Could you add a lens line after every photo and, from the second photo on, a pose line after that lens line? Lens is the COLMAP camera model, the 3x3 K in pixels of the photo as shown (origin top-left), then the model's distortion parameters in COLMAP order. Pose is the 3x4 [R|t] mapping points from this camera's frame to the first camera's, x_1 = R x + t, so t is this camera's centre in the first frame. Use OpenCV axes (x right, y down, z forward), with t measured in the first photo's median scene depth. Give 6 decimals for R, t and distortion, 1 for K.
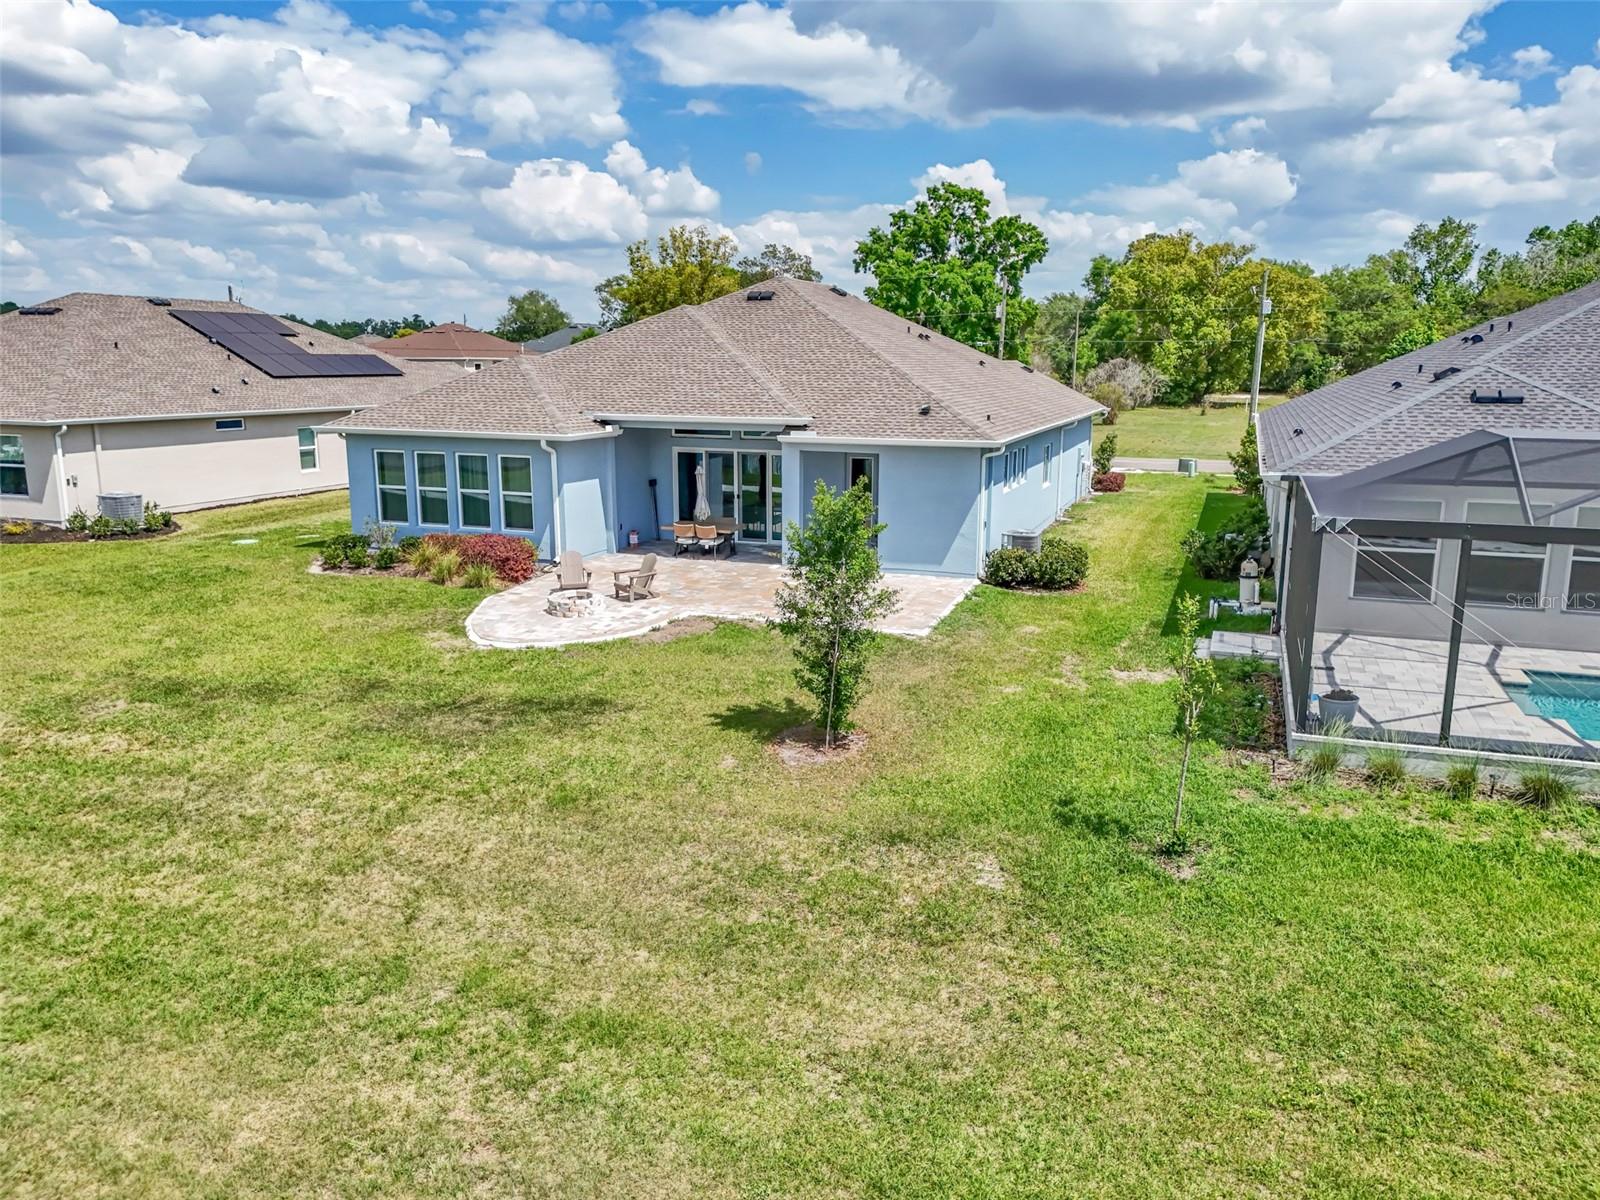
lens RADIAL K [[1181.5, 0, 800.0], [0, 1181.5, 600.0], [0, 0, 1]] dist [0.068669, -0.065548]
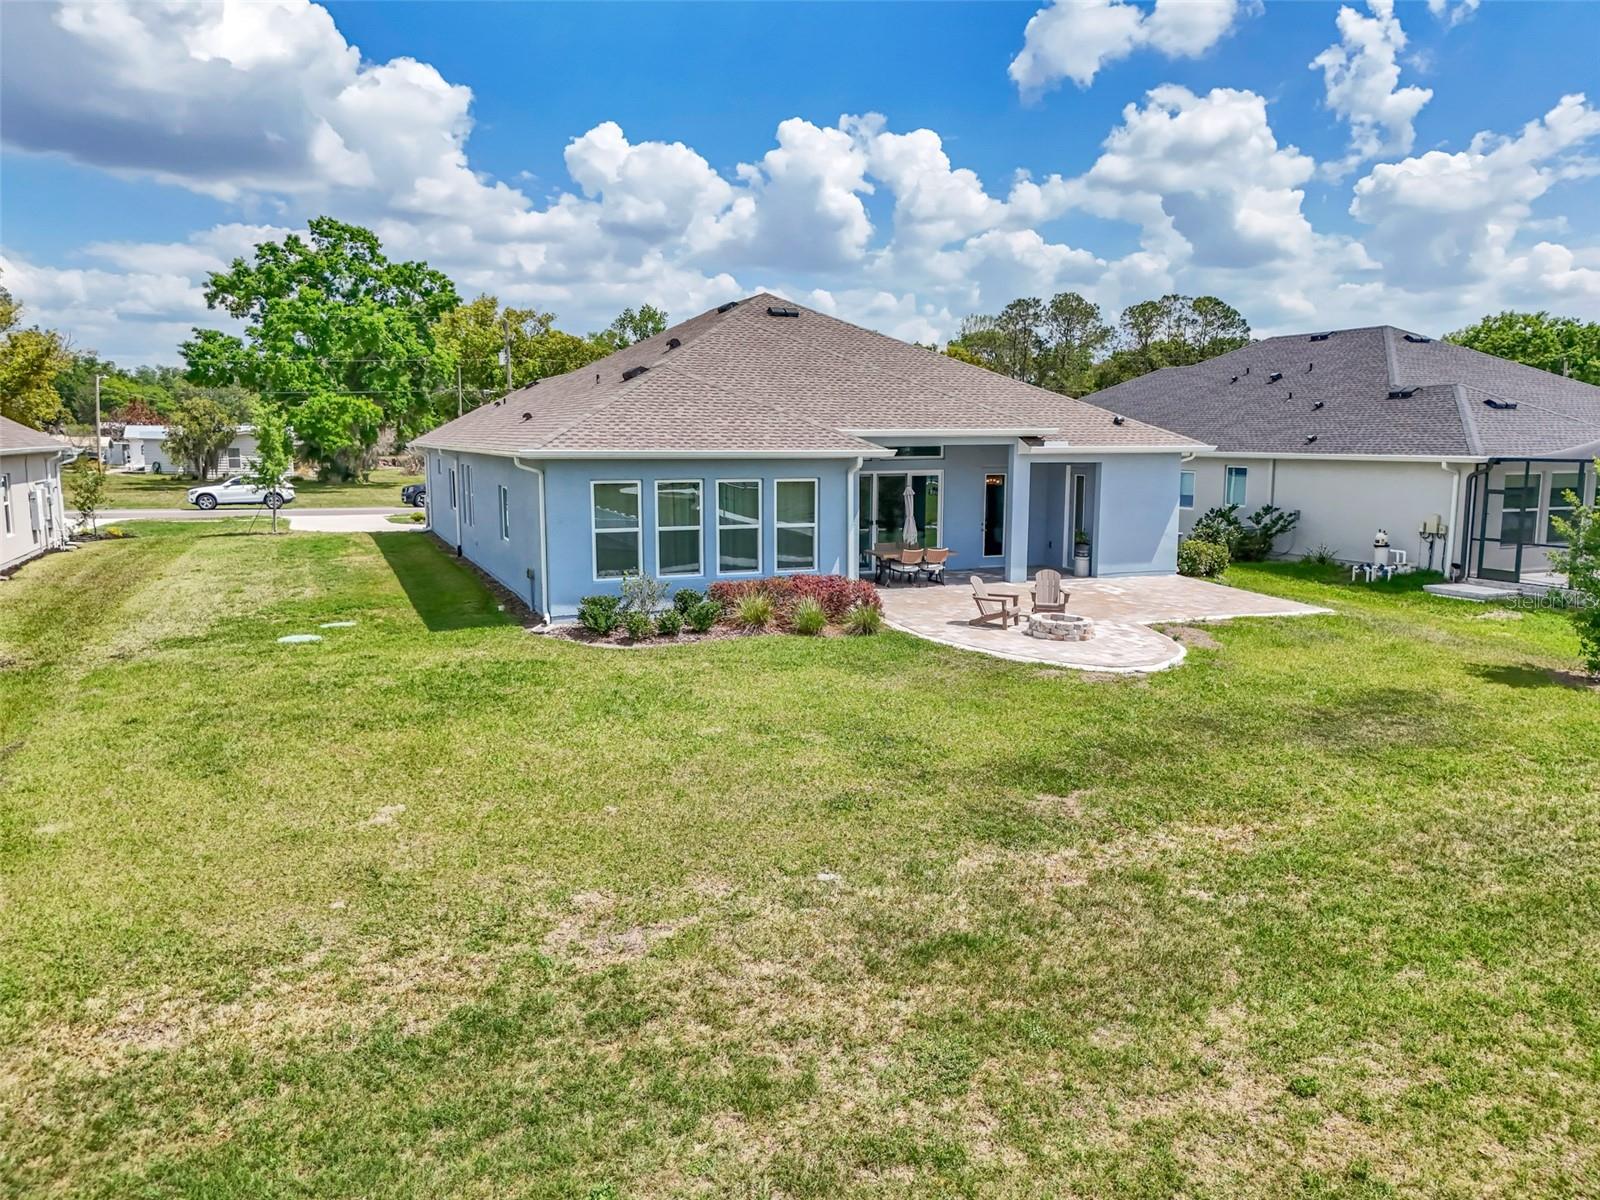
lens RADIAL K [[1181.5, 0, 800.0], [0, 1181.5, 600.0], [0, 0, 1]] dist [0.068669, -0.065548]
pose [[0.736243, -0.095902, 0.669888, -0.782461], [0.136046, 0.990673, -0.007697, -0.031049], [-0.662901, 0.096803, 0.742422, 0.390467]]
